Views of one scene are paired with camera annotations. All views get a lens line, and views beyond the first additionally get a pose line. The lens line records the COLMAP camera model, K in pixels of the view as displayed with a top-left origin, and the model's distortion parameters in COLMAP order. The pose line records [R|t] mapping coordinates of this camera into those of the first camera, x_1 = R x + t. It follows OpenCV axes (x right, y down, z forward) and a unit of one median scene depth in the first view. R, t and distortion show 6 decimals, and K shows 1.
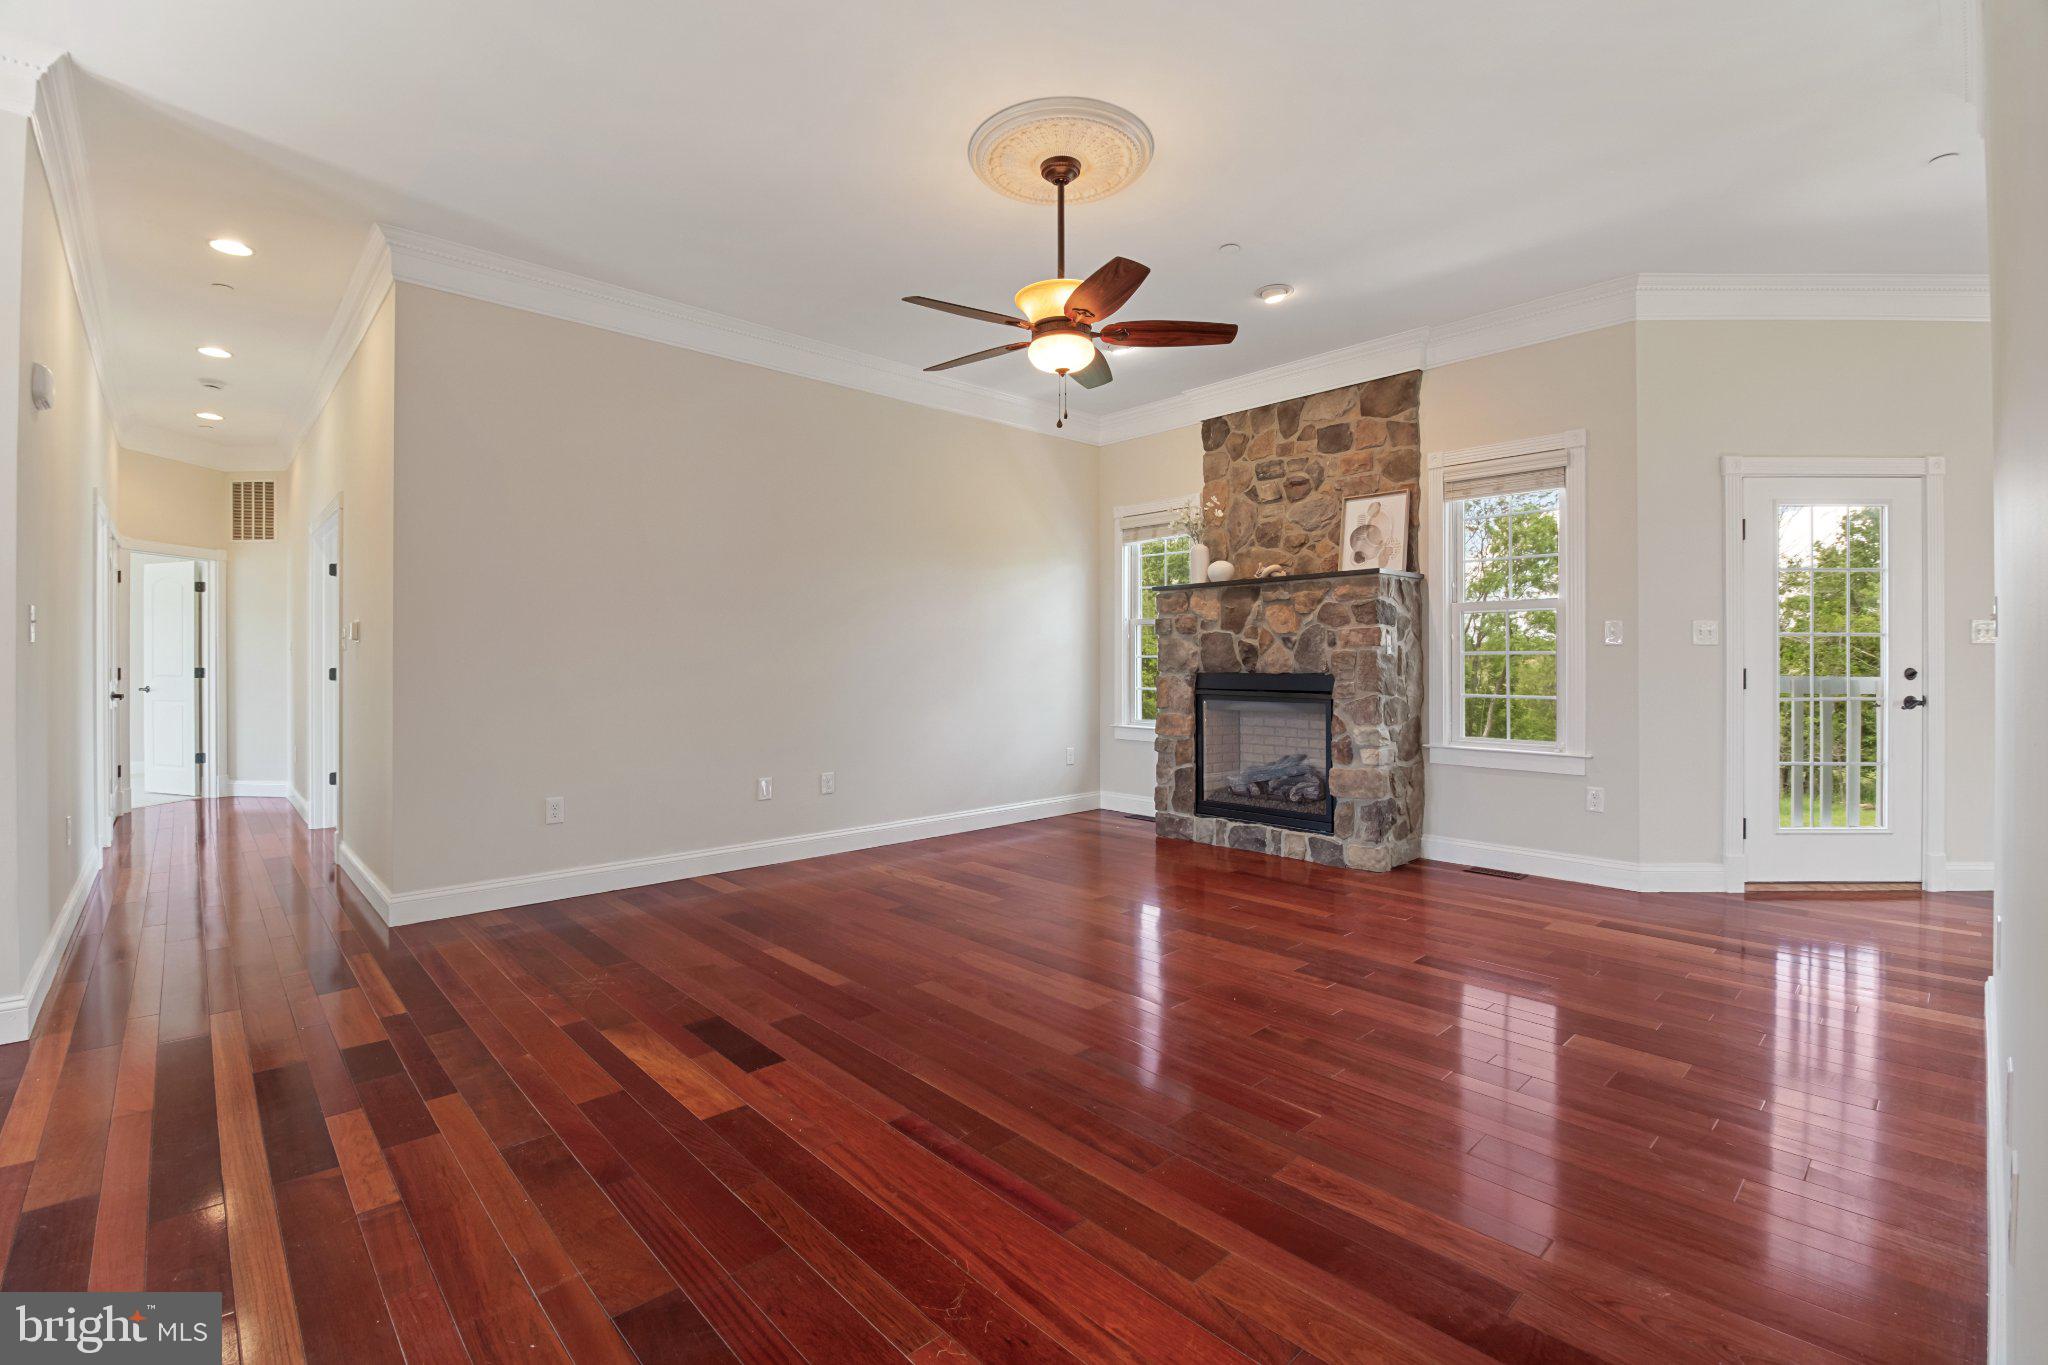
lens RADIAL K [[910.1, 0, 1023.7], [0, 910.1, 671.2], [0, 0, 1]] dist [-0.006545, -0.001839]
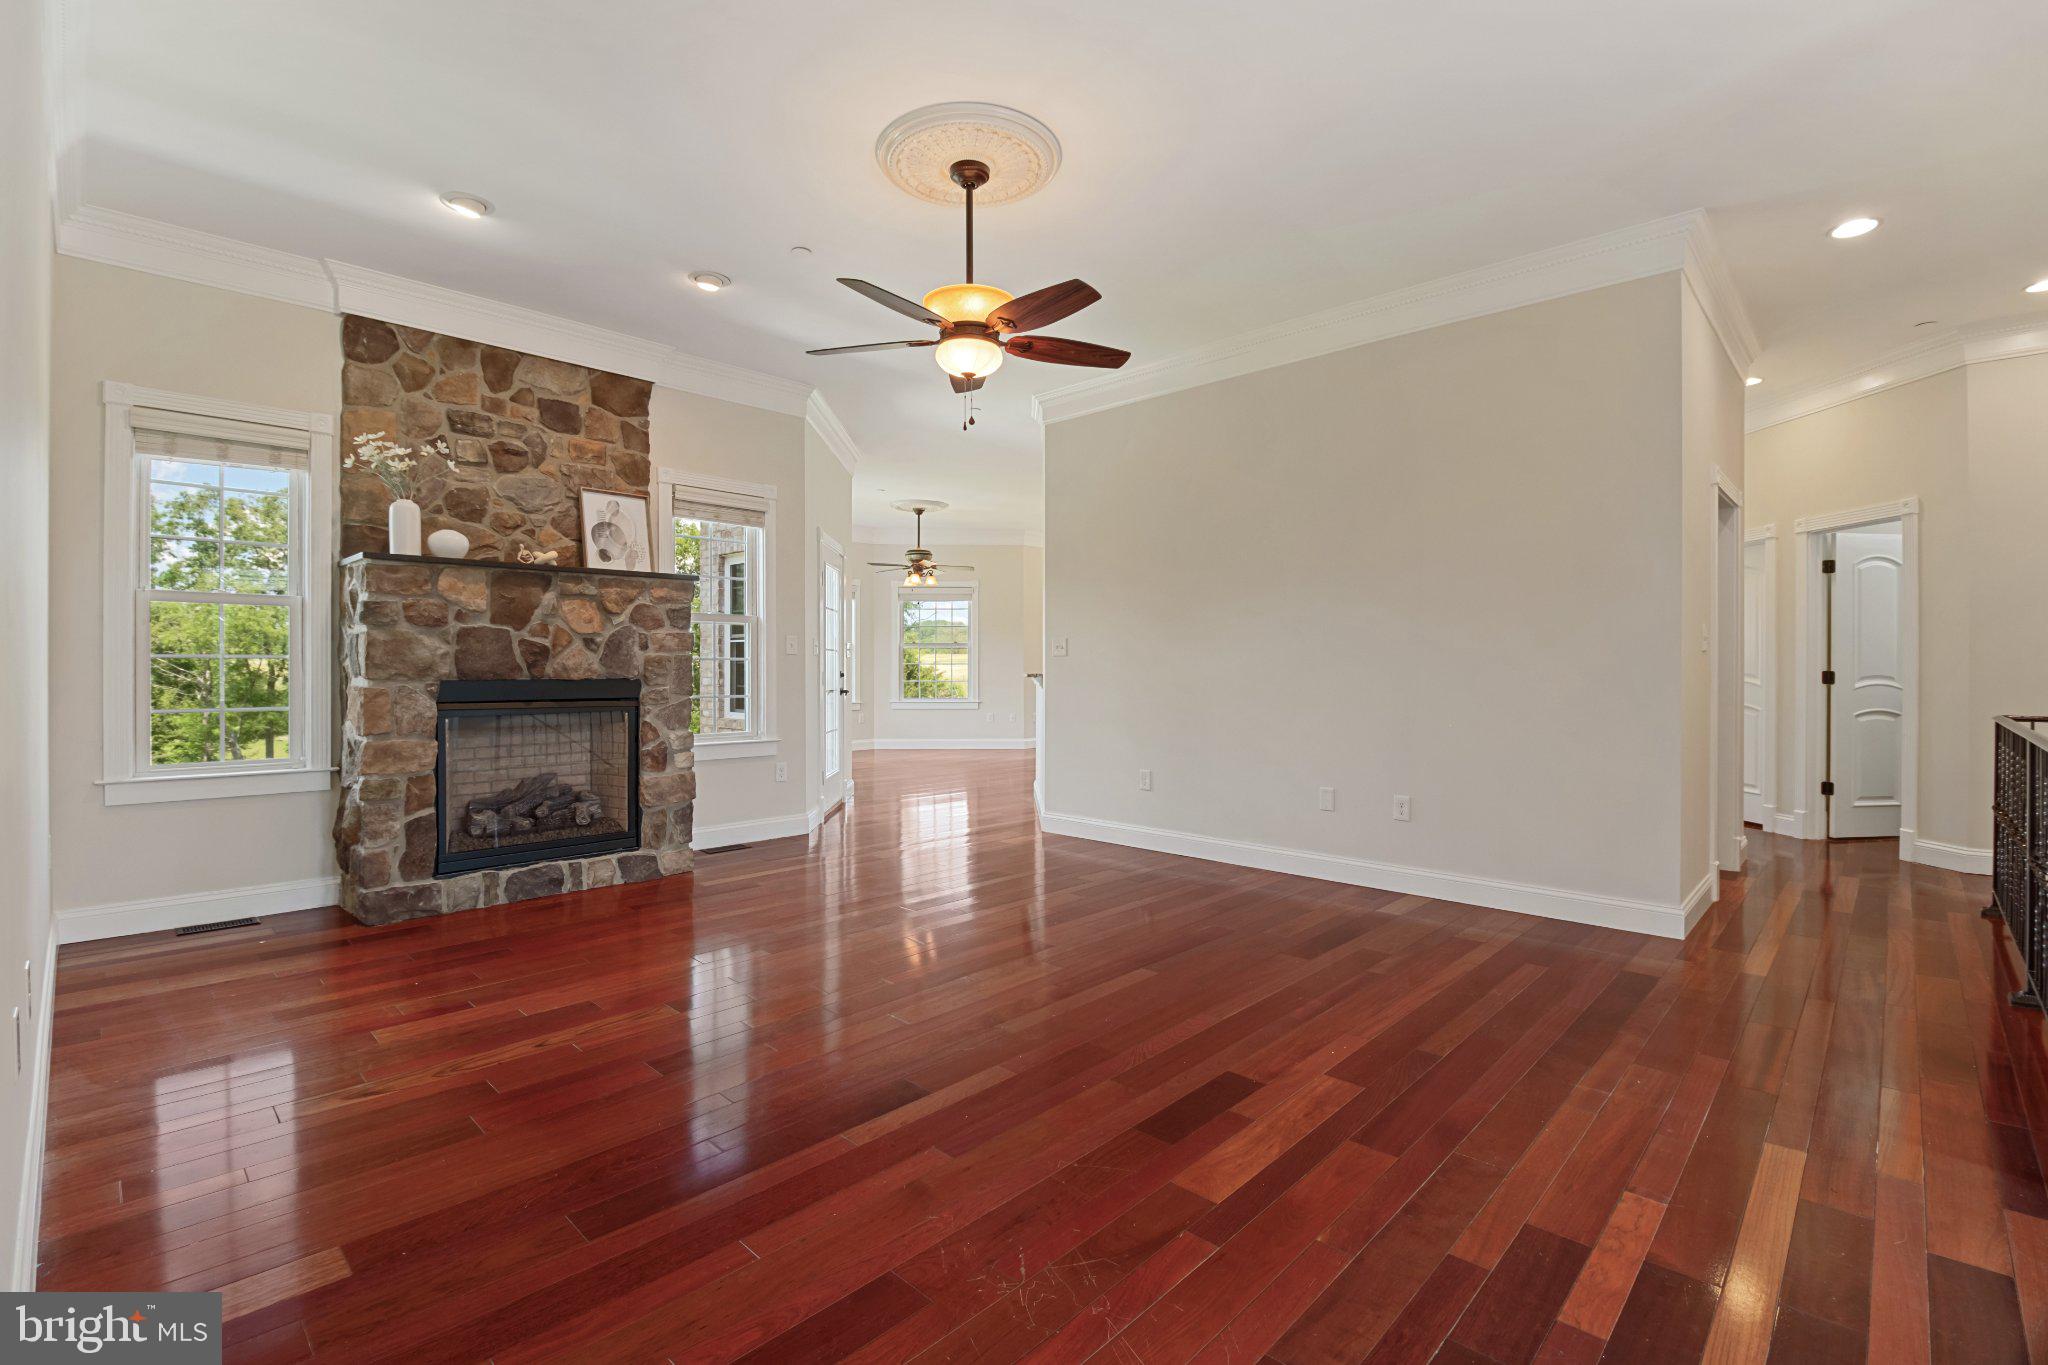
lens RADIAL K [[910.1, 0, 1024.8], [0, 910.1, 675.2], [0, 0, 1]] dist [-0.006545, -0.001839]
pose [[-0.050619, -0.007575, 0.998689, -0.591442], [0.008850, 0.999929, 0.008033, -0.004607], [-0.998679, 0.009245, -0.050548, 0.609370]]
